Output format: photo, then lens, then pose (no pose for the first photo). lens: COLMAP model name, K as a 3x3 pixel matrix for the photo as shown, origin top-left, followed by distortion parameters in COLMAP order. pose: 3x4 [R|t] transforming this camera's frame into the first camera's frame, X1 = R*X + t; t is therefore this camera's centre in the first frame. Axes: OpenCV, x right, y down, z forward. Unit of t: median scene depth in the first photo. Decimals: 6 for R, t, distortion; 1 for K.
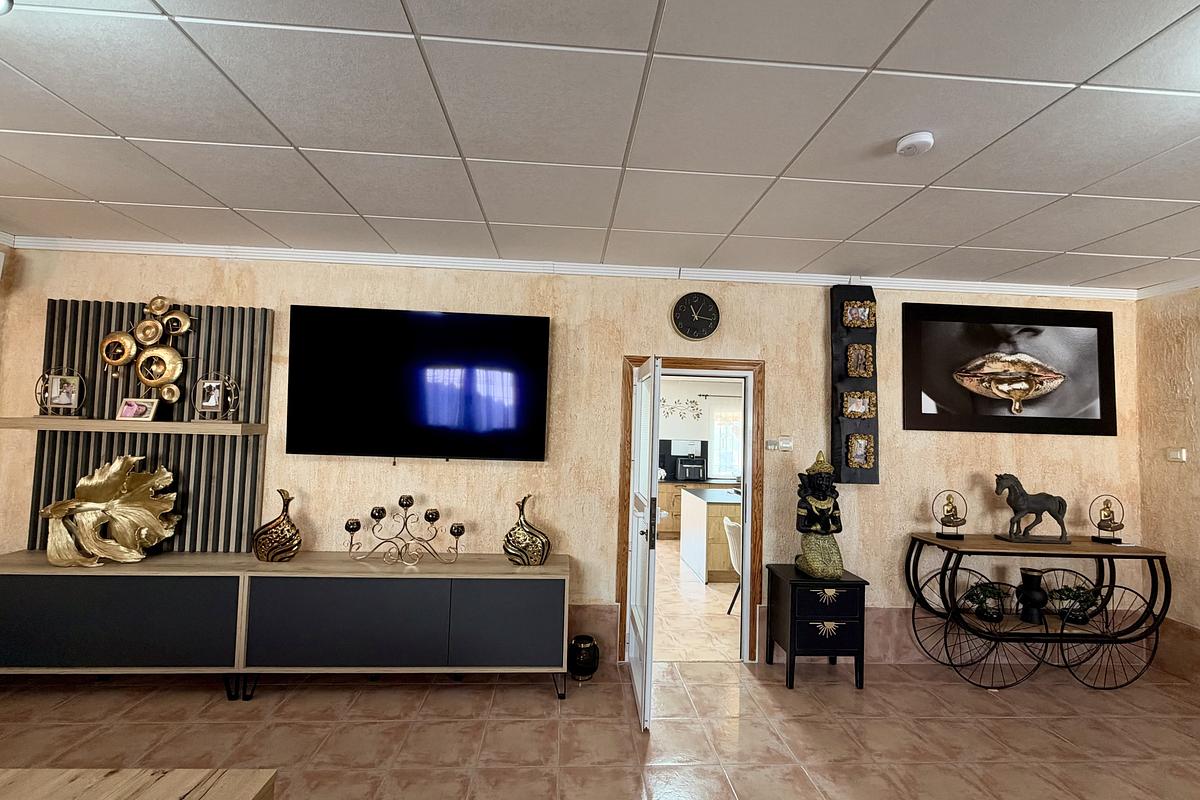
lens RADIAL K [[505.3, 0, 600.0], [0, 505.3, 400.0], [0, 0, 1]] dist [-0.010538, -0.000043]
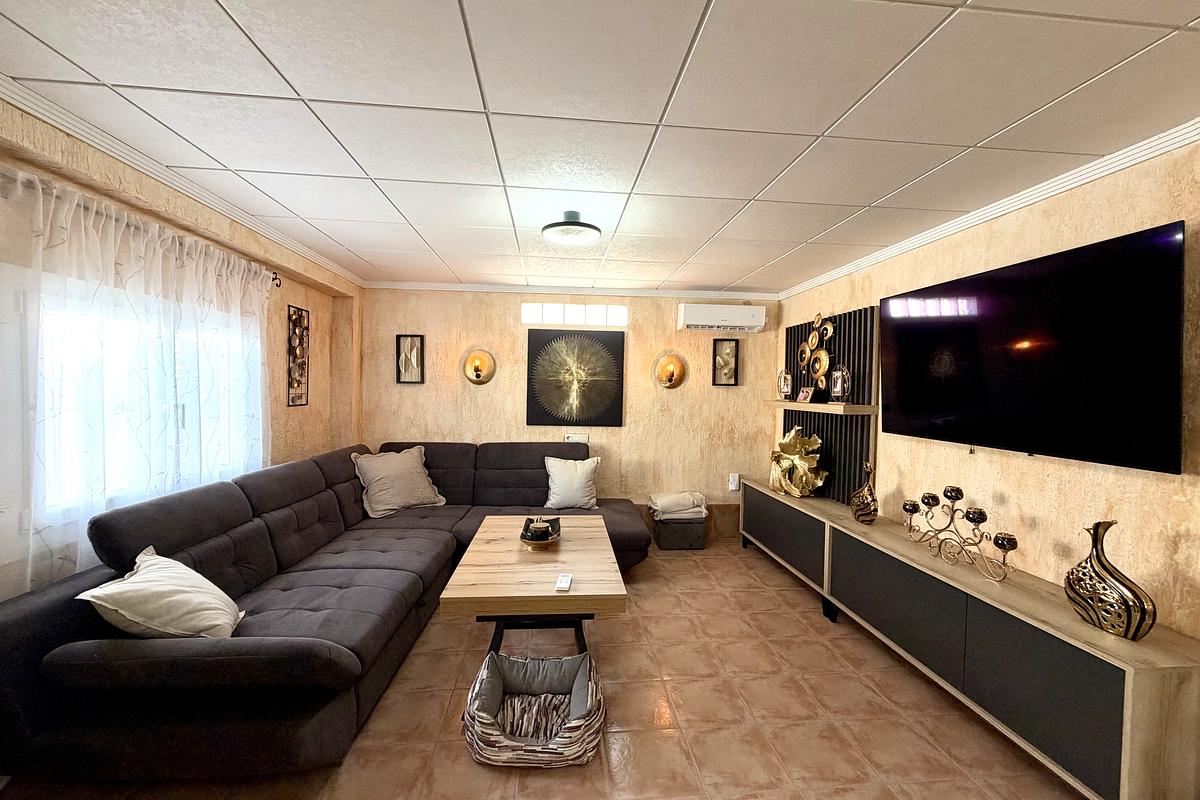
lens RADIAL K [[477.8, 0, 600.0], [0, 477.8, 400.0], [0, 0, 1]] dist [-0.000466, -0.000076]
pose [[0.024724, -0.003547, -0.999688, 0.447462], [0.032517, 0.999467, -0.002742, 0.017967], [0.999165, -0.032439, 0.024826, 0.357315]]
